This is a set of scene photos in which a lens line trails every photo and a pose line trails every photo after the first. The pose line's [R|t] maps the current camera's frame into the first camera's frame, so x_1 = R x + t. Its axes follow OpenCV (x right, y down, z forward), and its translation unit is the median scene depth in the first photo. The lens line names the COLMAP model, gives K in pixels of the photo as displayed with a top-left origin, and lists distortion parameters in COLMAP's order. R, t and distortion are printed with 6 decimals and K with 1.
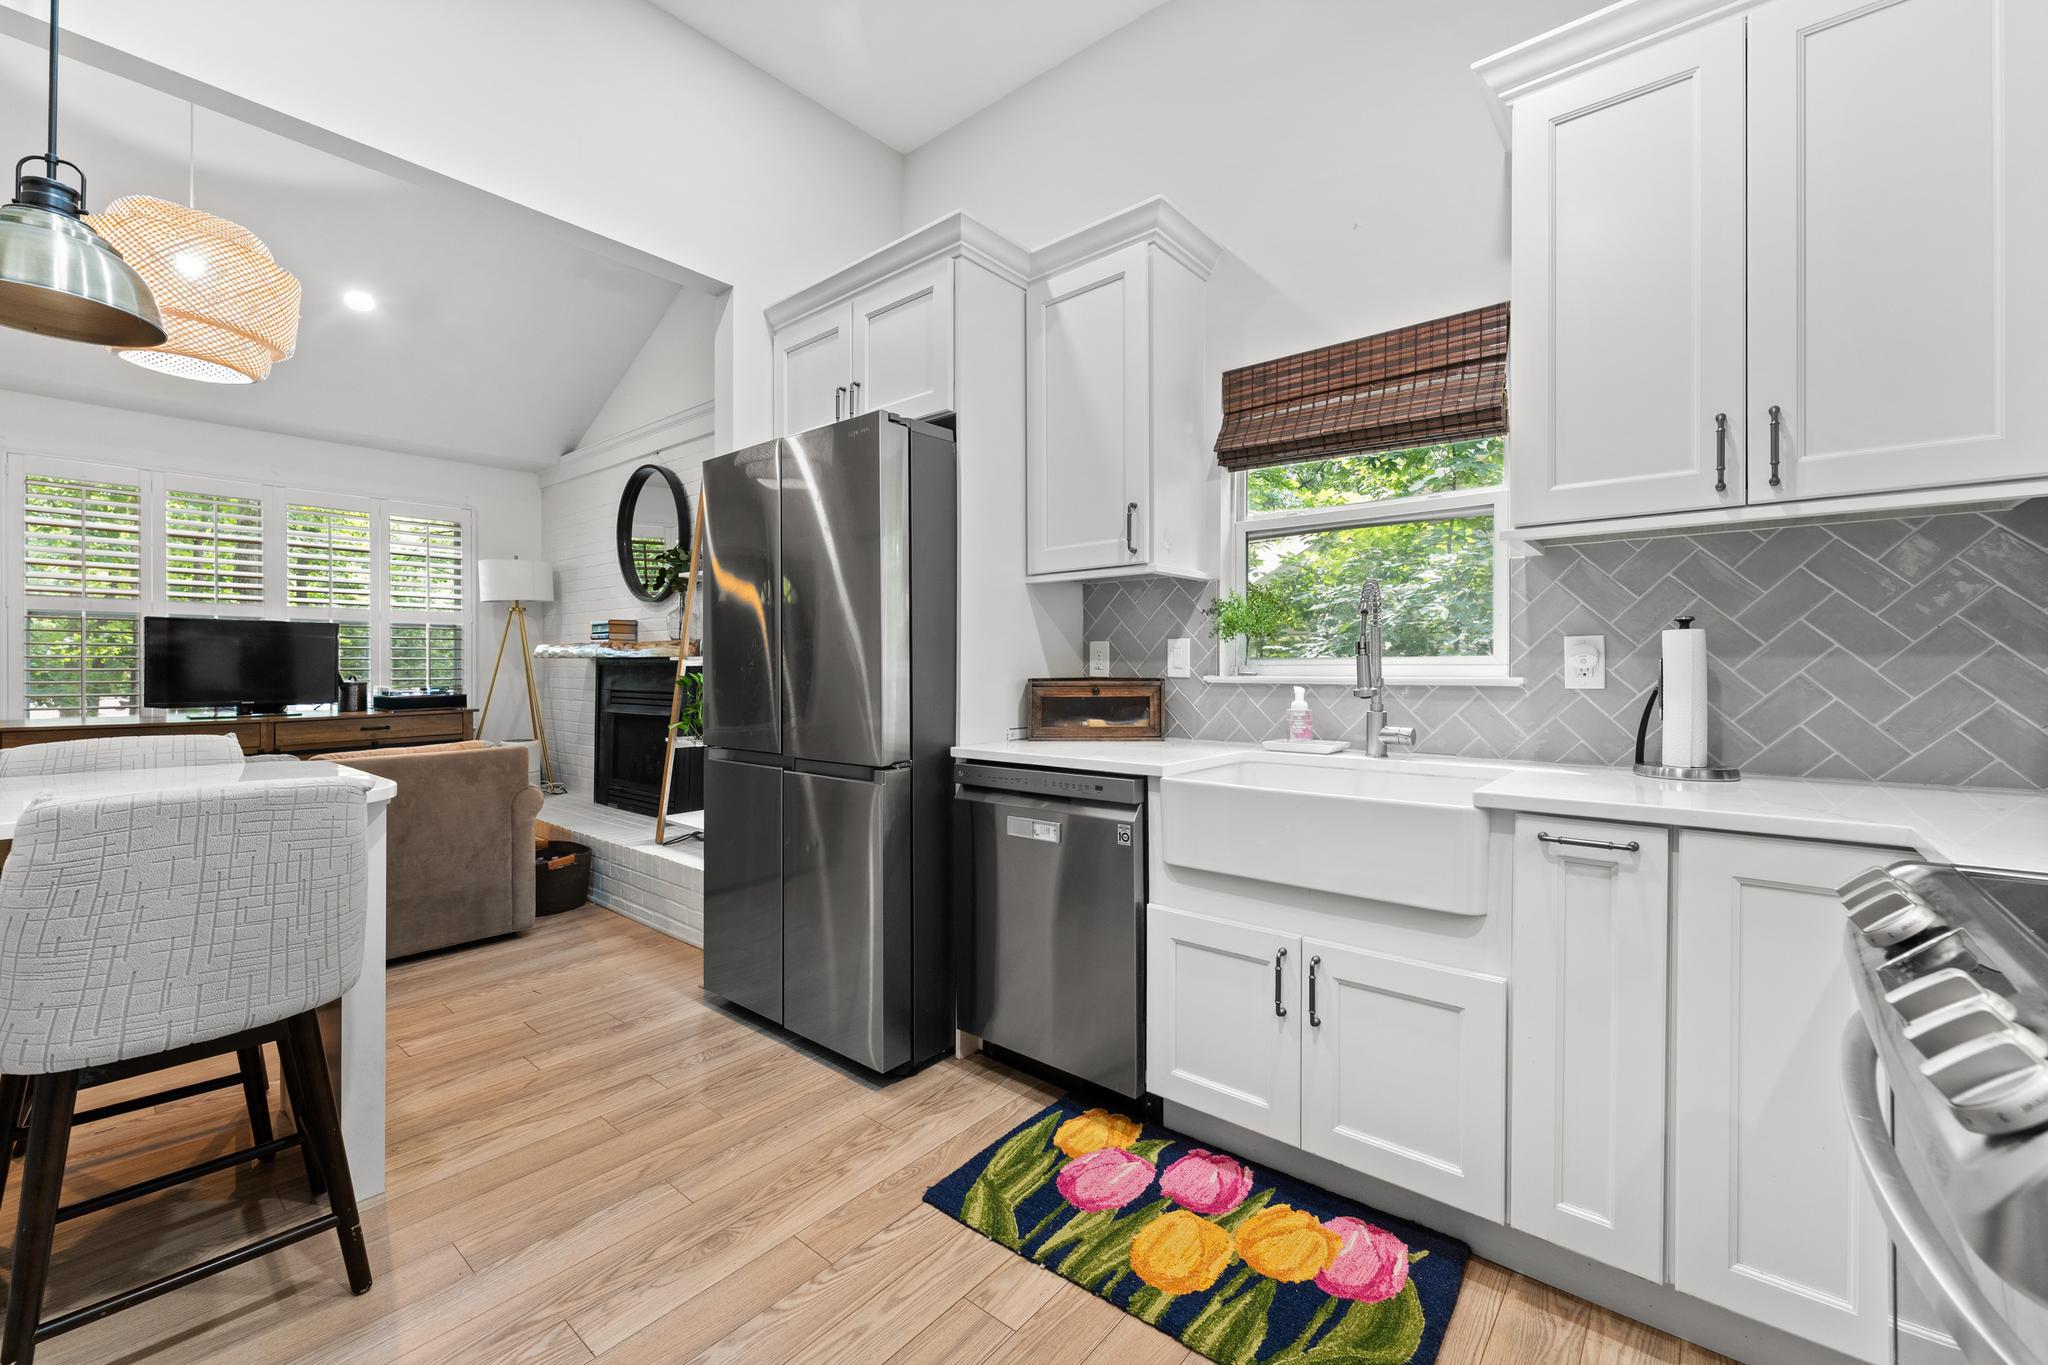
lens RADIAL K [[834.2, 0, 1024.0], [0, 834.2, 673.1], [0, 0, 1]] dist [0.000643, -0.000306]
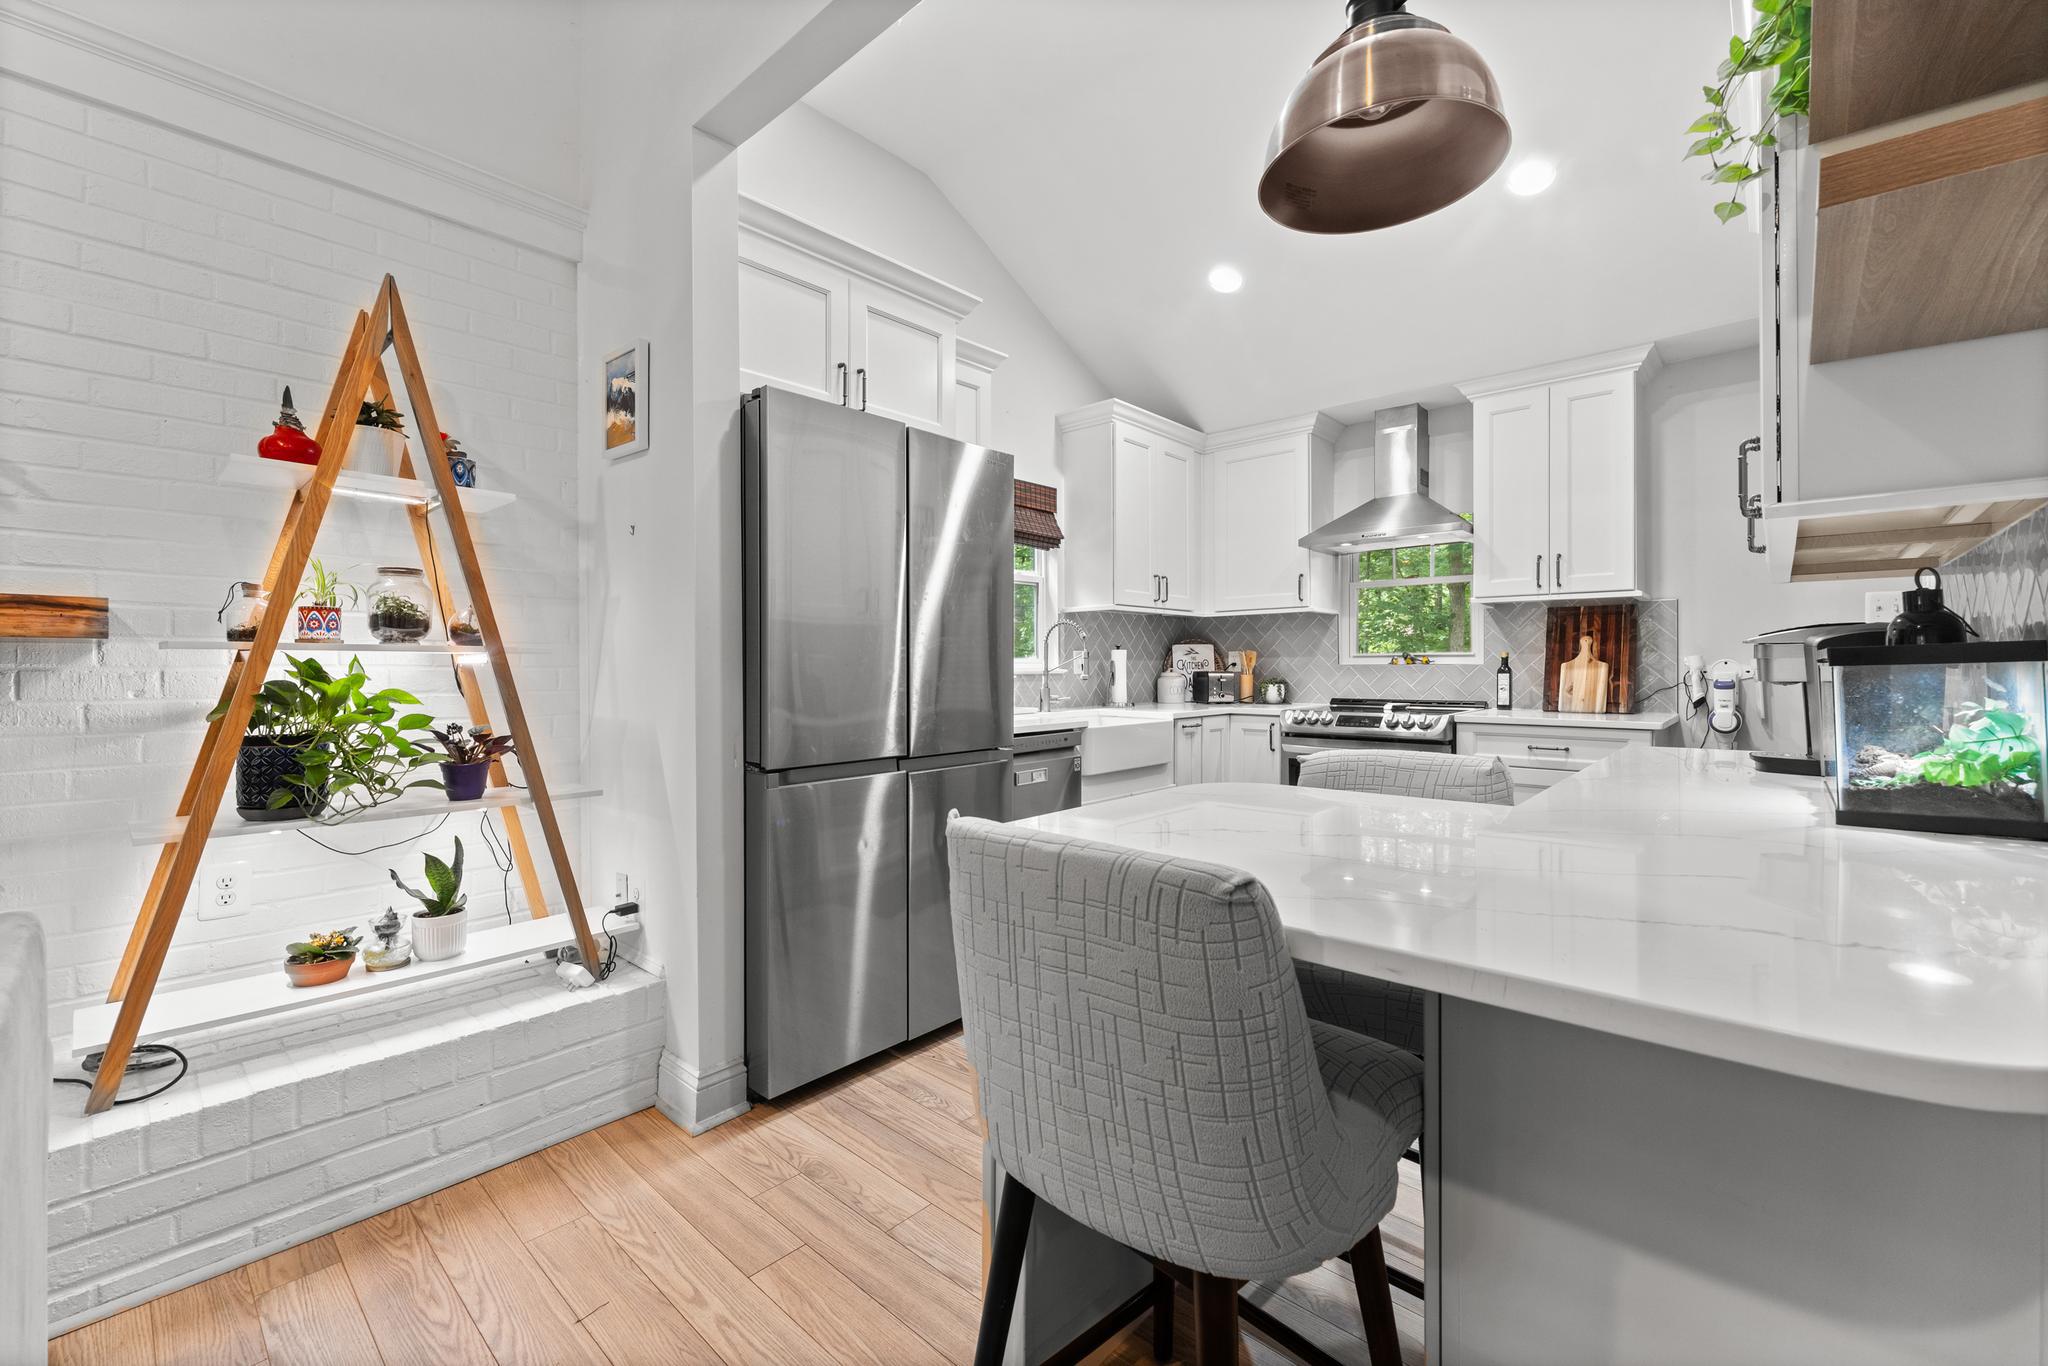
lens RADIAL K [[841.2, 0, 1014.3], [0, 841.2, 665.8], [0, 0, 1]] dist [0.001001, -0.000299]
pose [[0.041719, -0.002459, 0.999126, -1.246637], [0.006788, 0.999975, 0.002178, -0.006557], [-0.999106, 0.006691, 0.041735, 0.836242]]
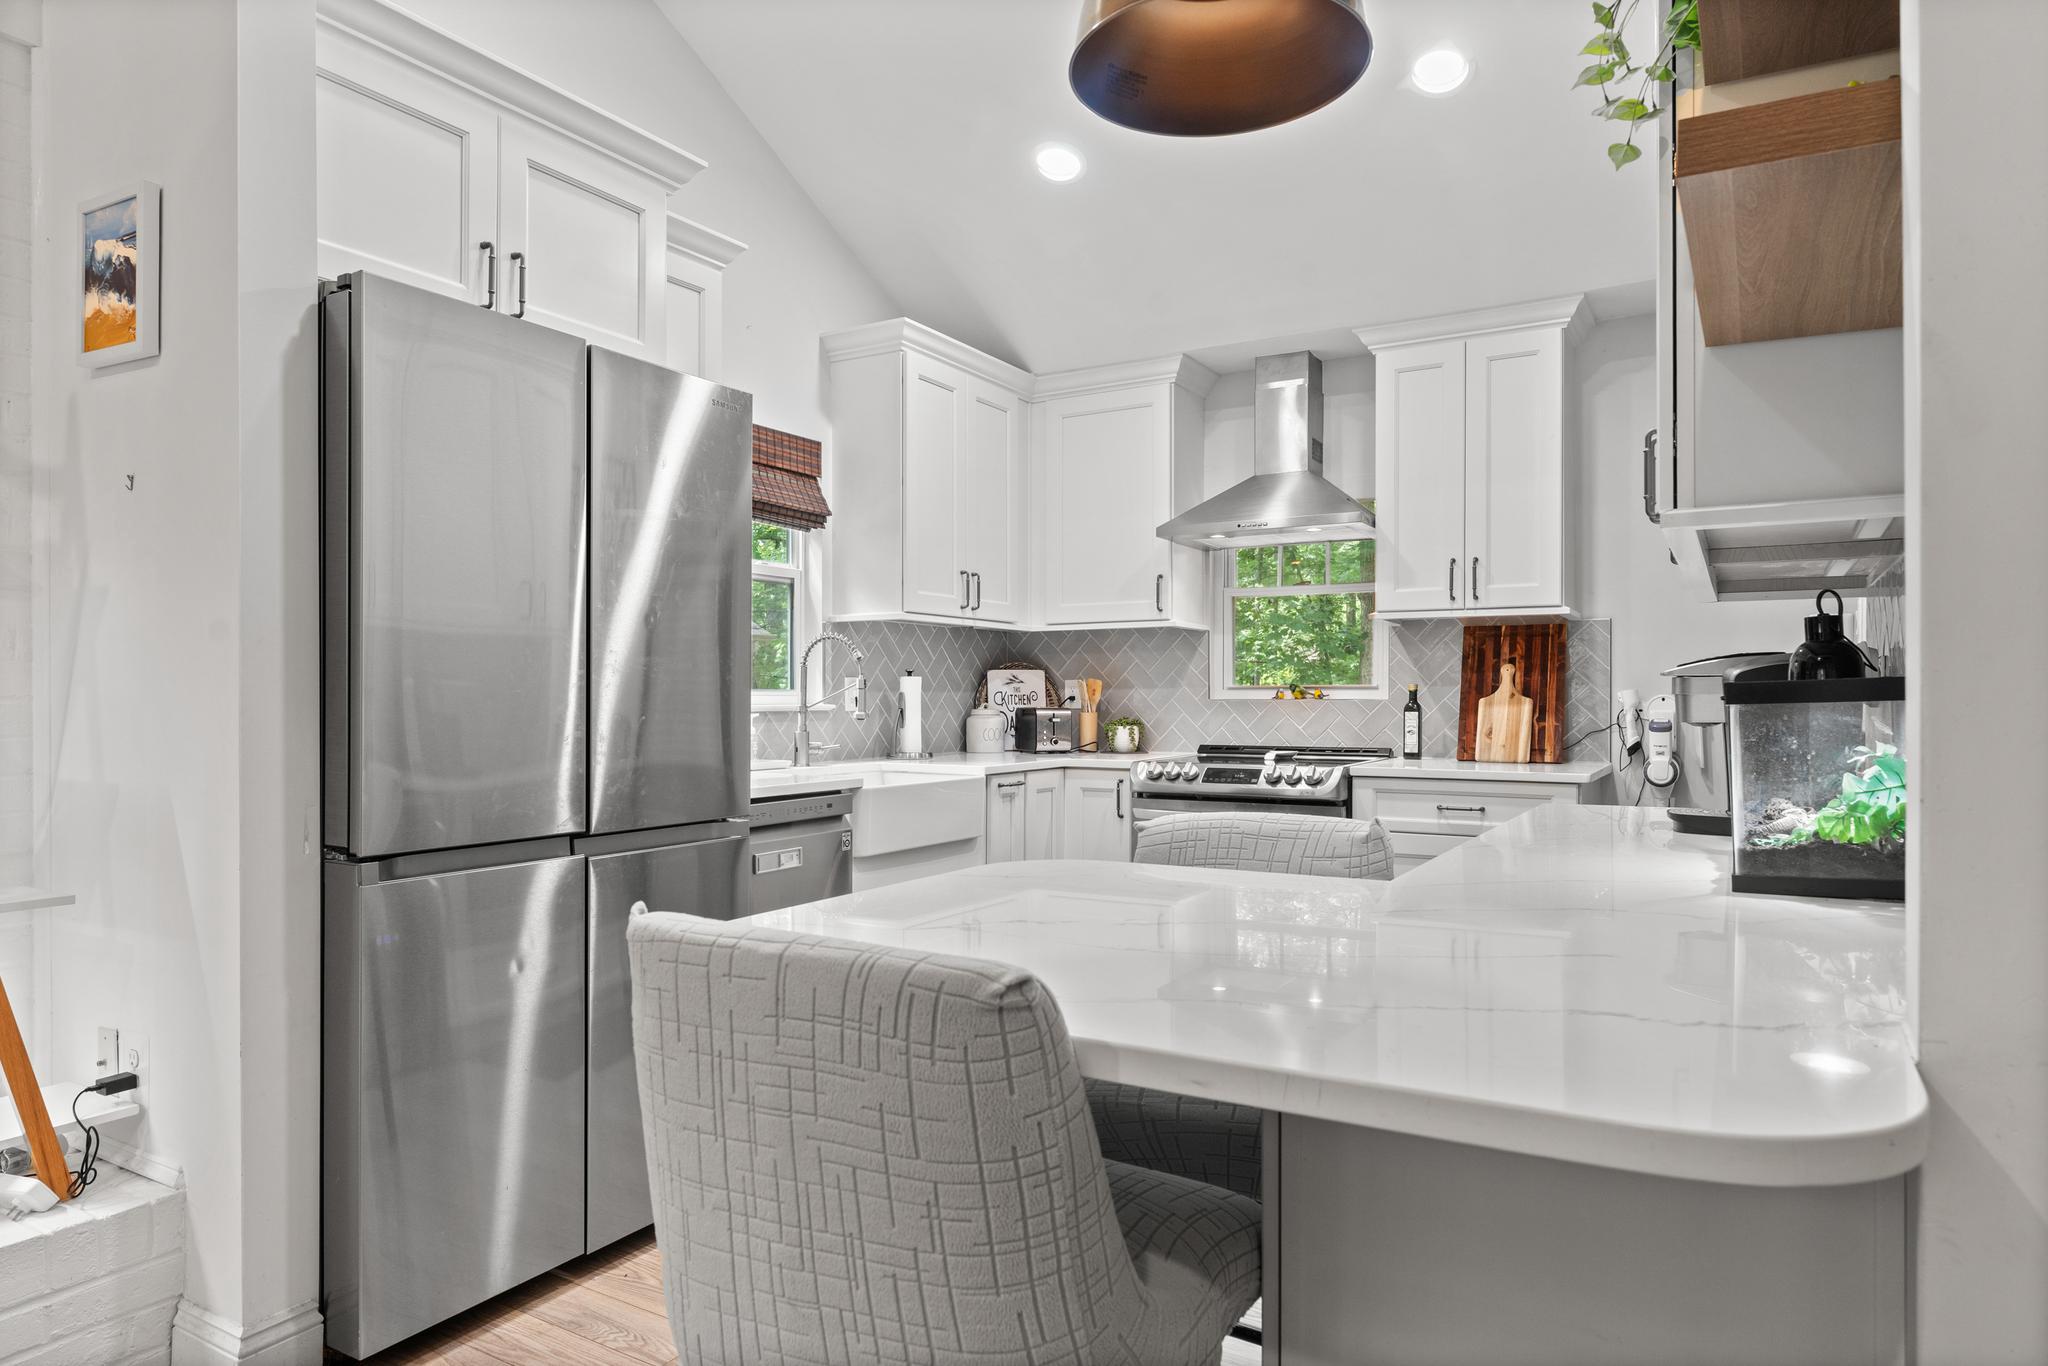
lens RADIAL K [[1229.8, 0, 1019.4], [0, 1229.8, 696.4], [0, 0, 1]] dist [0.002480, -0.001297]
pose [[-0.159733, -0.000746, 0.987160, -1.280873], [0.002327, 0.999997, 0.001132, -0.007588], [-0.987157, 0.002478, -0.159731, 0.821250]]
